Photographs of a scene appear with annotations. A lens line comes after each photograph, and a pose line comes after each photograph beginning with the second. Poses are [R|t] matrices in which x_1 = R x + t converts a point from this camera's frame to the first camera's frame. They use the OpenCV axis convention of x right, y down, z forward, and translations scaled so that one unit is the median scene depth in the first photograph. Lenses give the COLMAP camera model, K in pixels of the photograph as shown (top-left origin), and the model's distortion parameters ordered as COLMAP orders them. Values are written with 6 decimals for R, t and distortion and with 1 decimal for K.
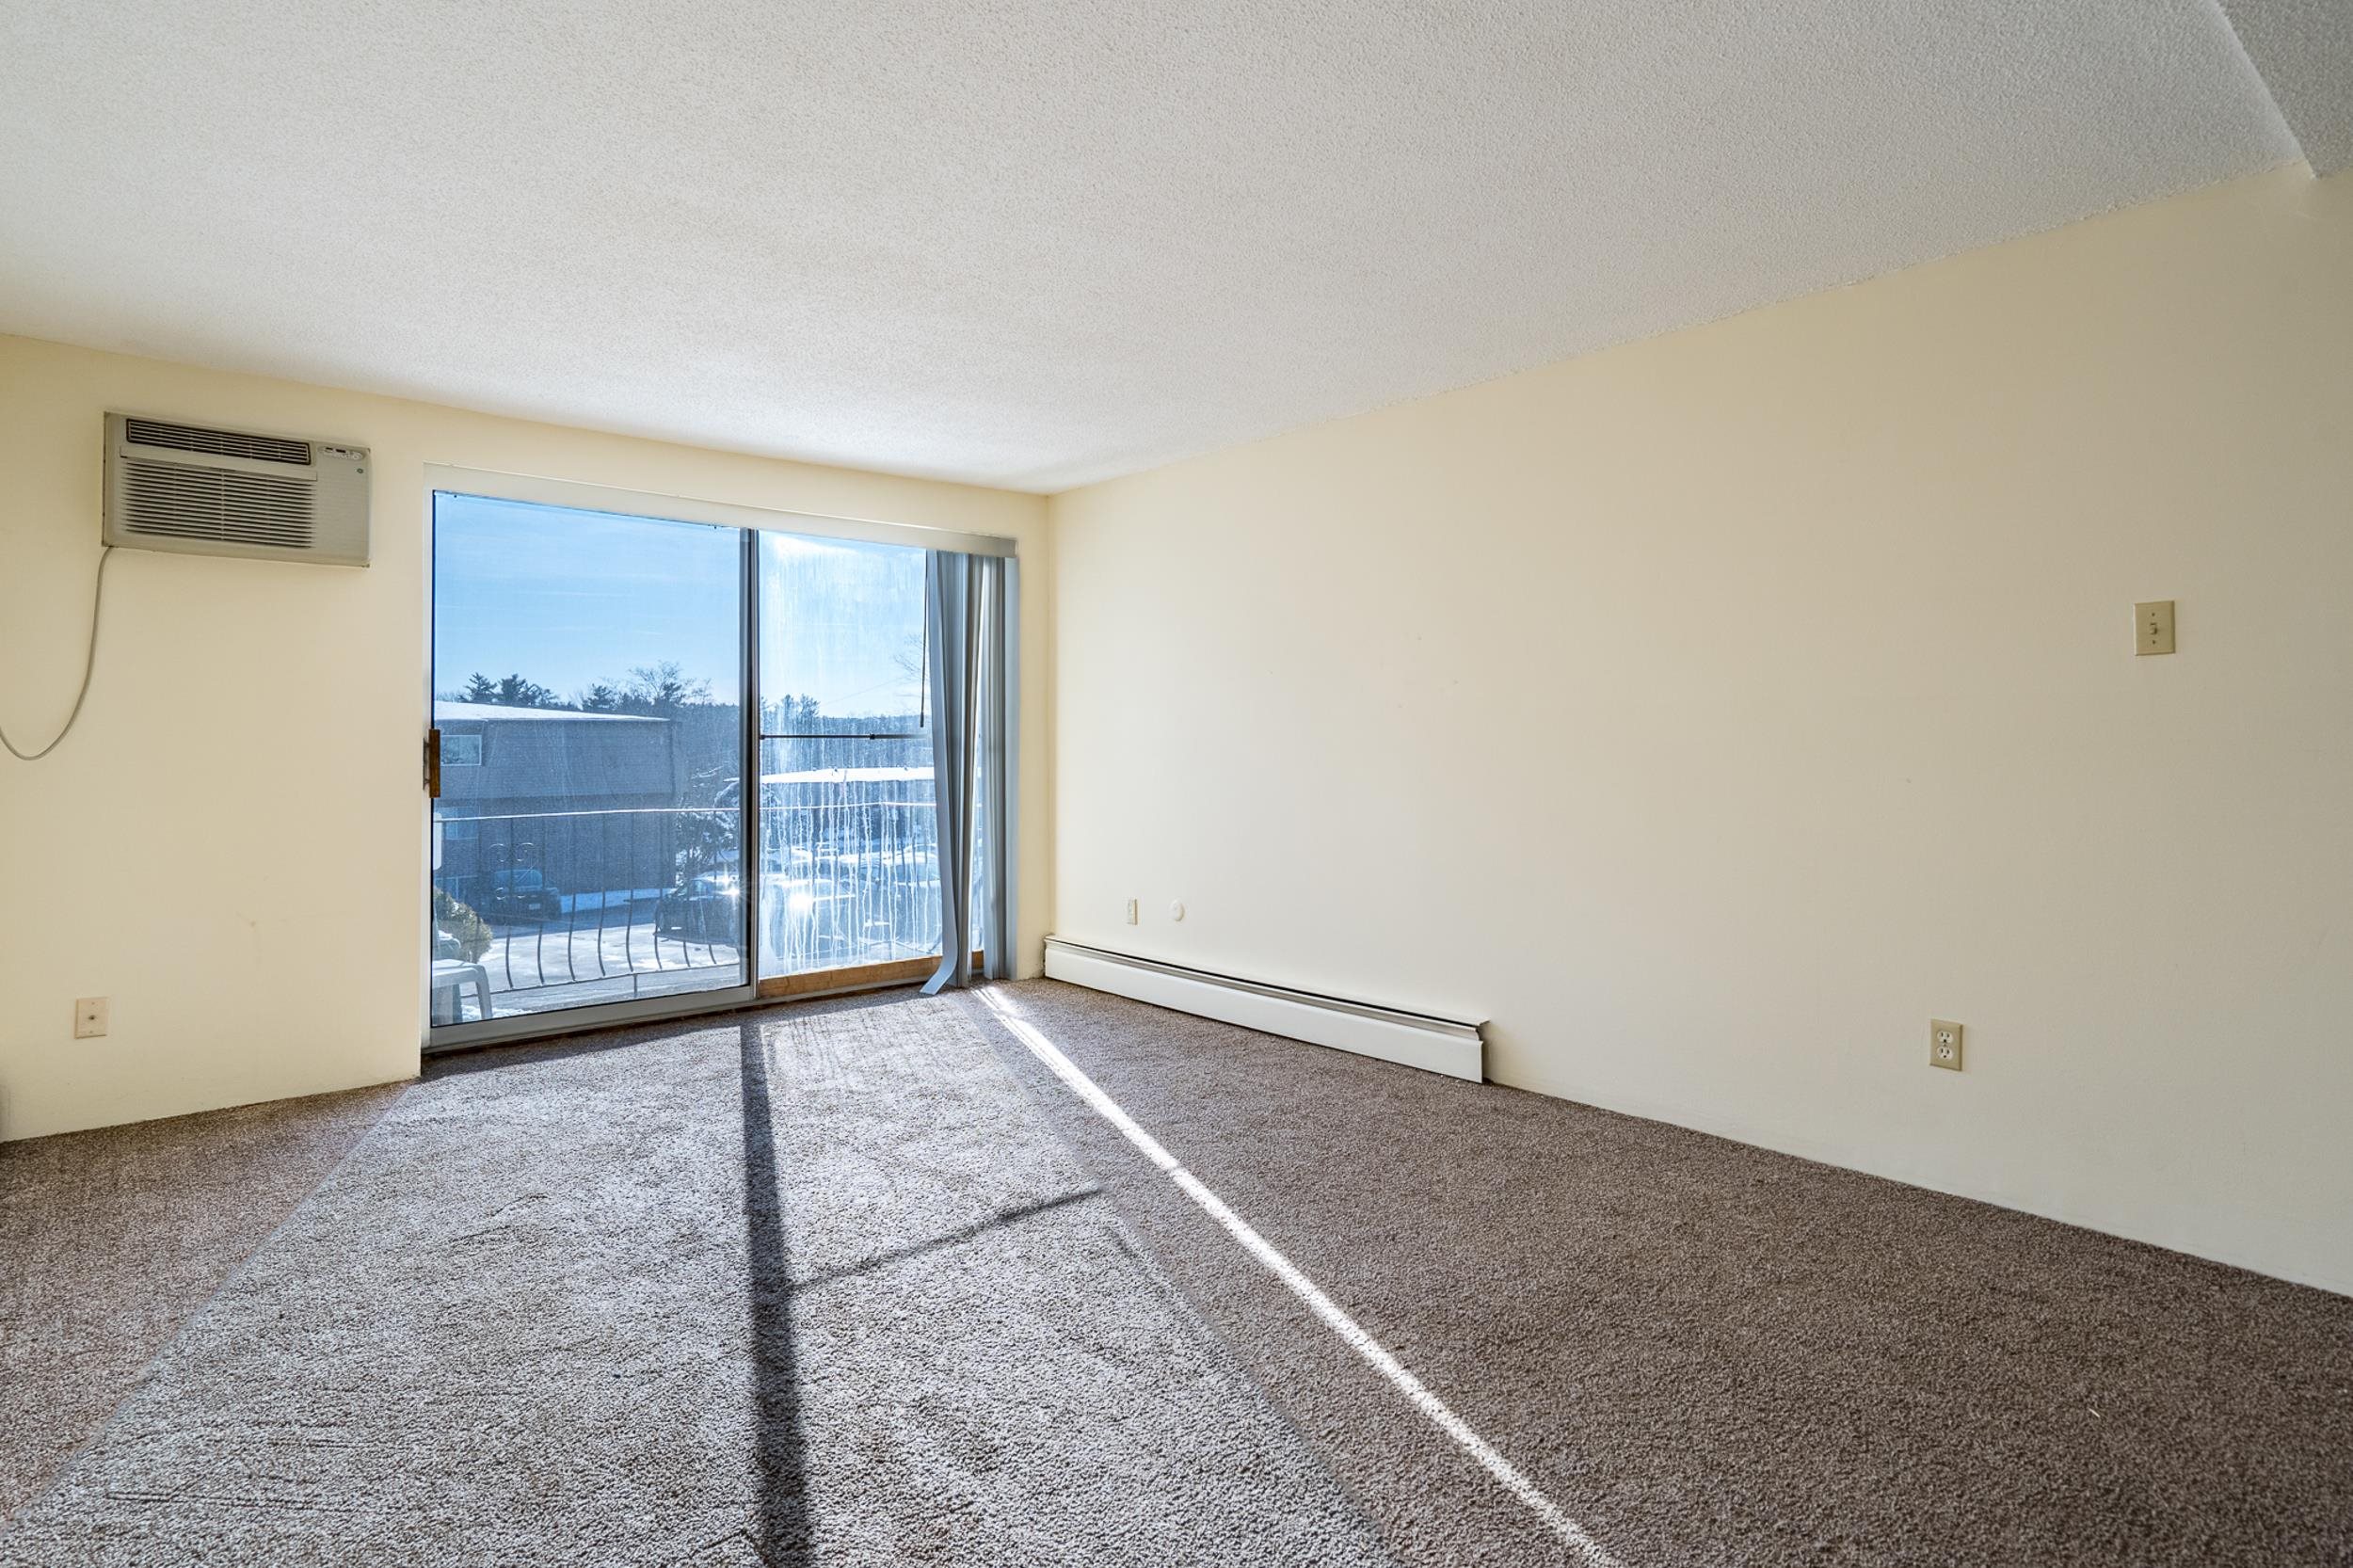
lens RADIAL K [[1229.4, 0, 1176.5], [0, 1229.4, 704.5], [0, 0, 1]] dist [0.001103, 0.000830]
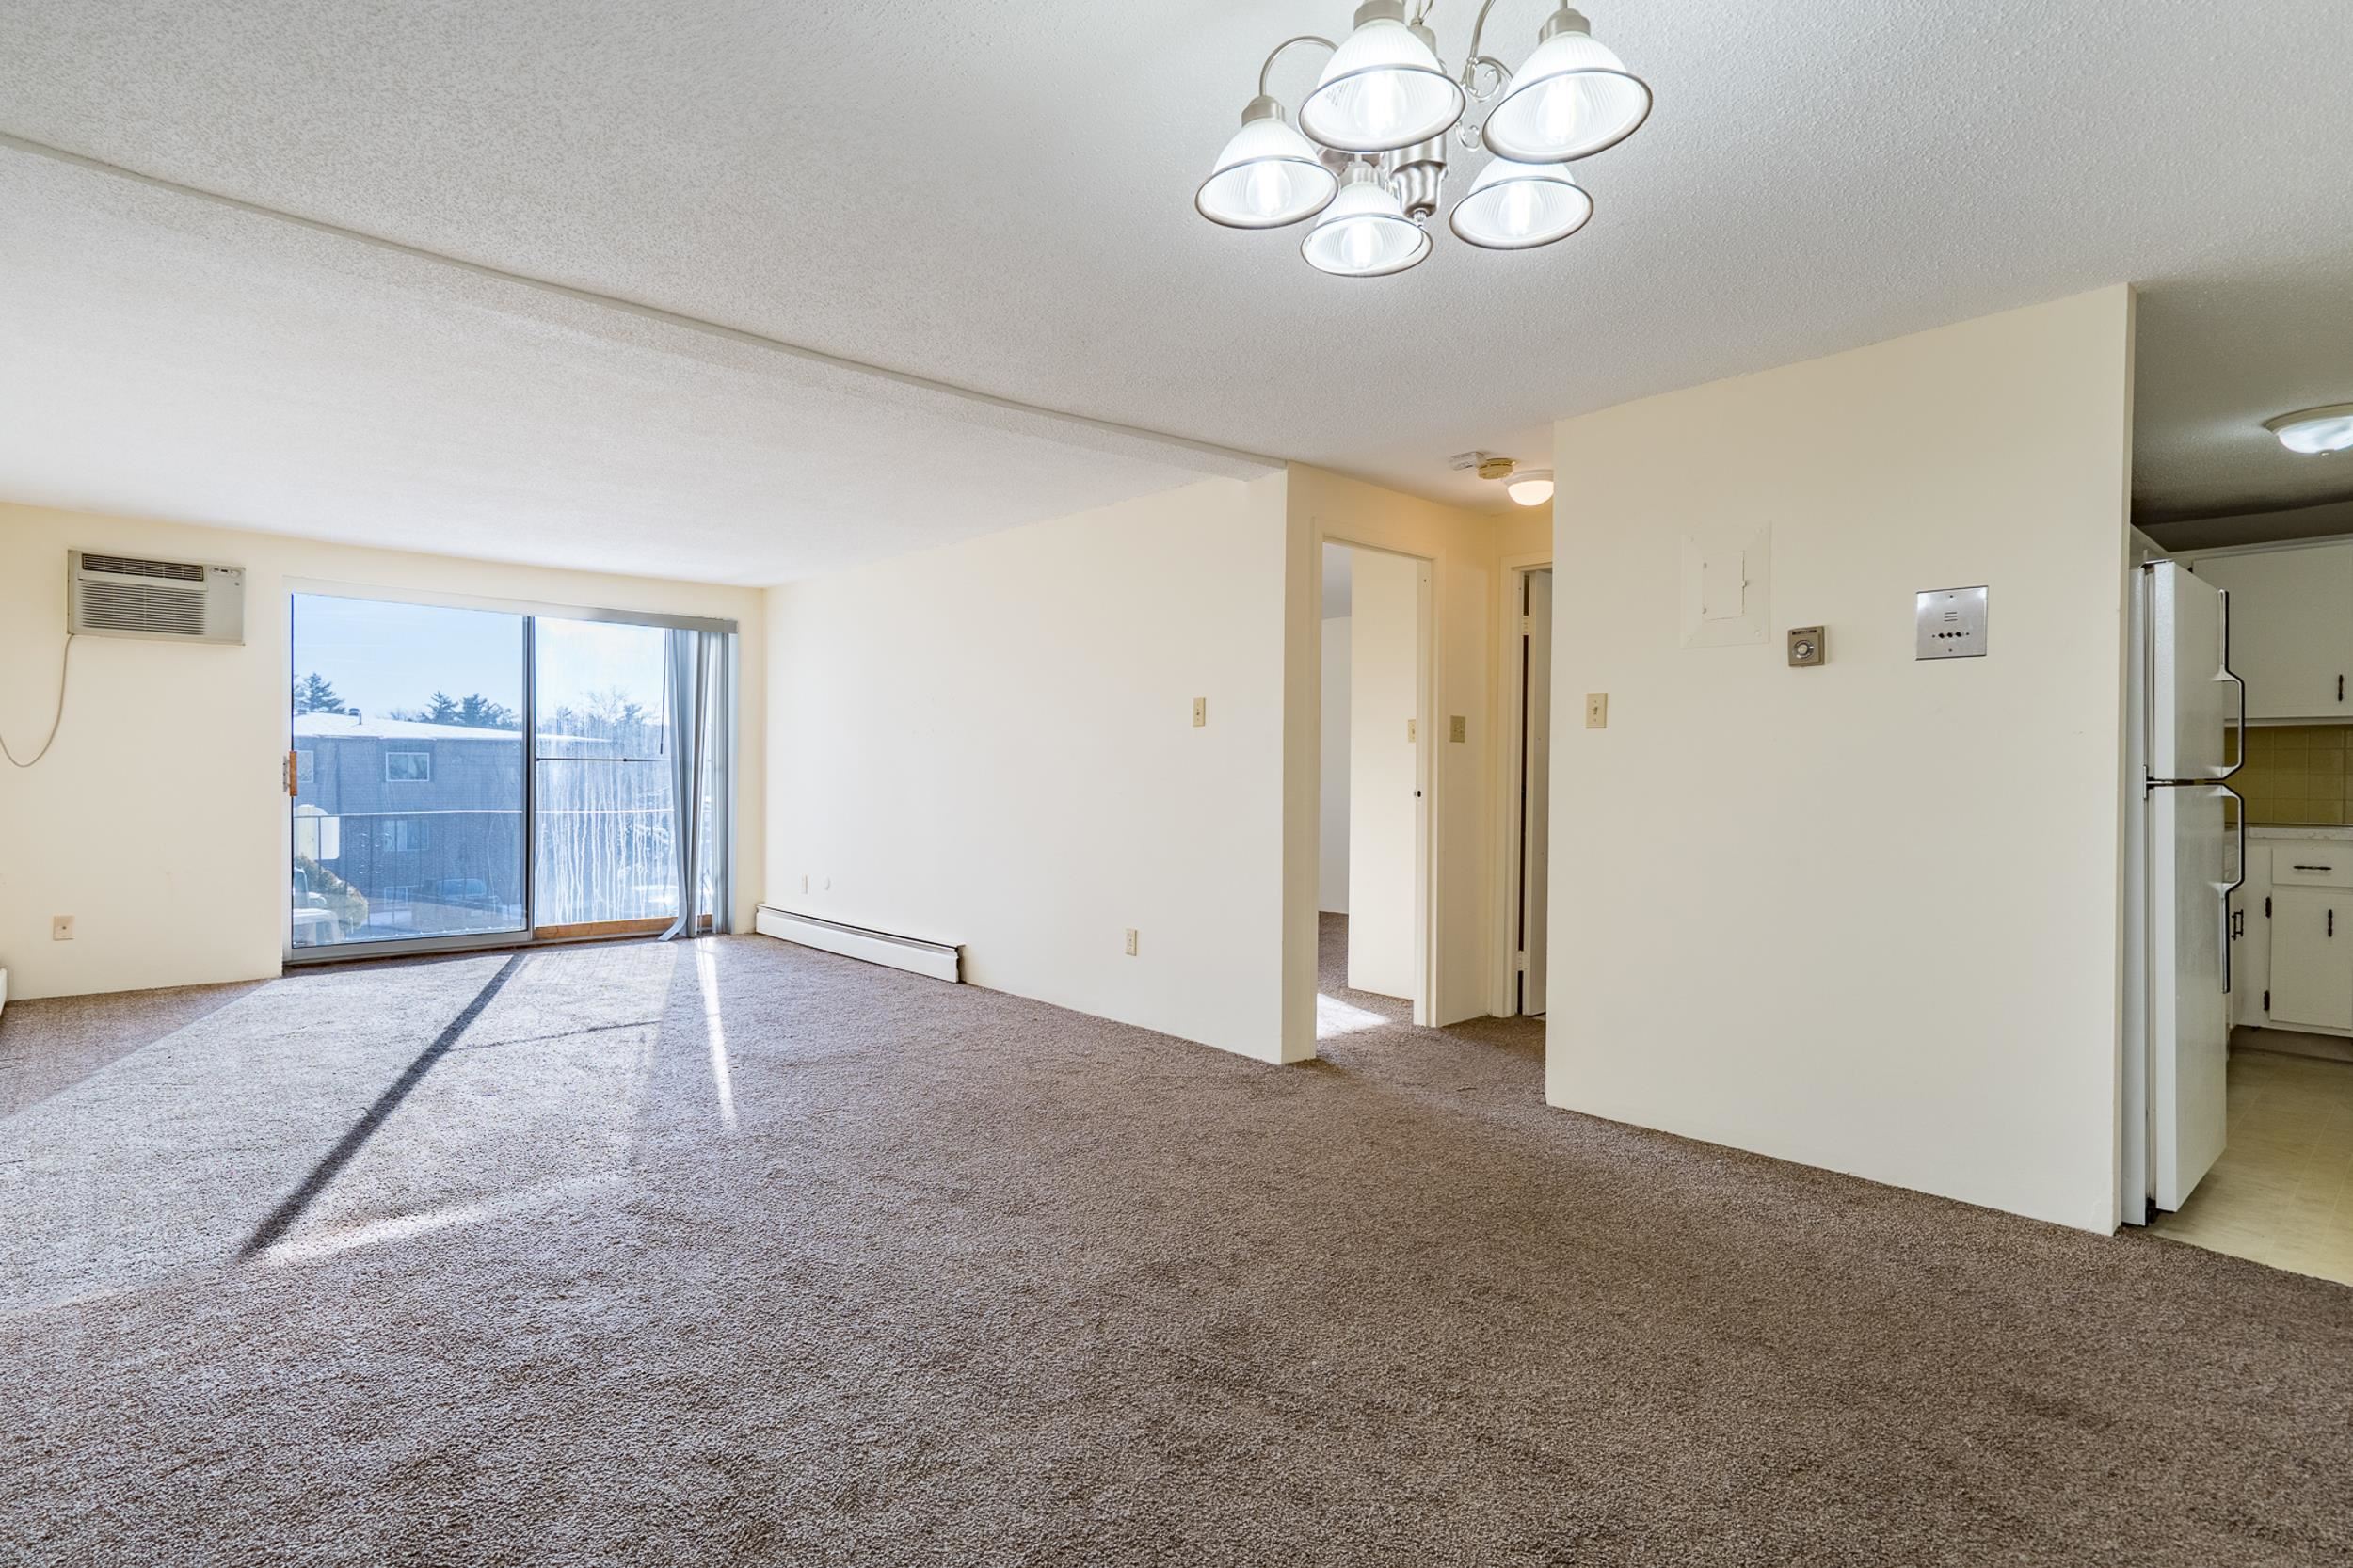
lens RADIAL K [[1198.0, 0, 1165.9], [0, 1198.0, 765.9], [0, 0, 1]] dist [0.002896, 0.000587]
pose [[0.999523, 0.014580, 0.027238, 0.431747], [-0.015312, 0.999522, 0.026870, -0.017697], [-0.026833, -0.027275, 0.999268, -0.506210]]
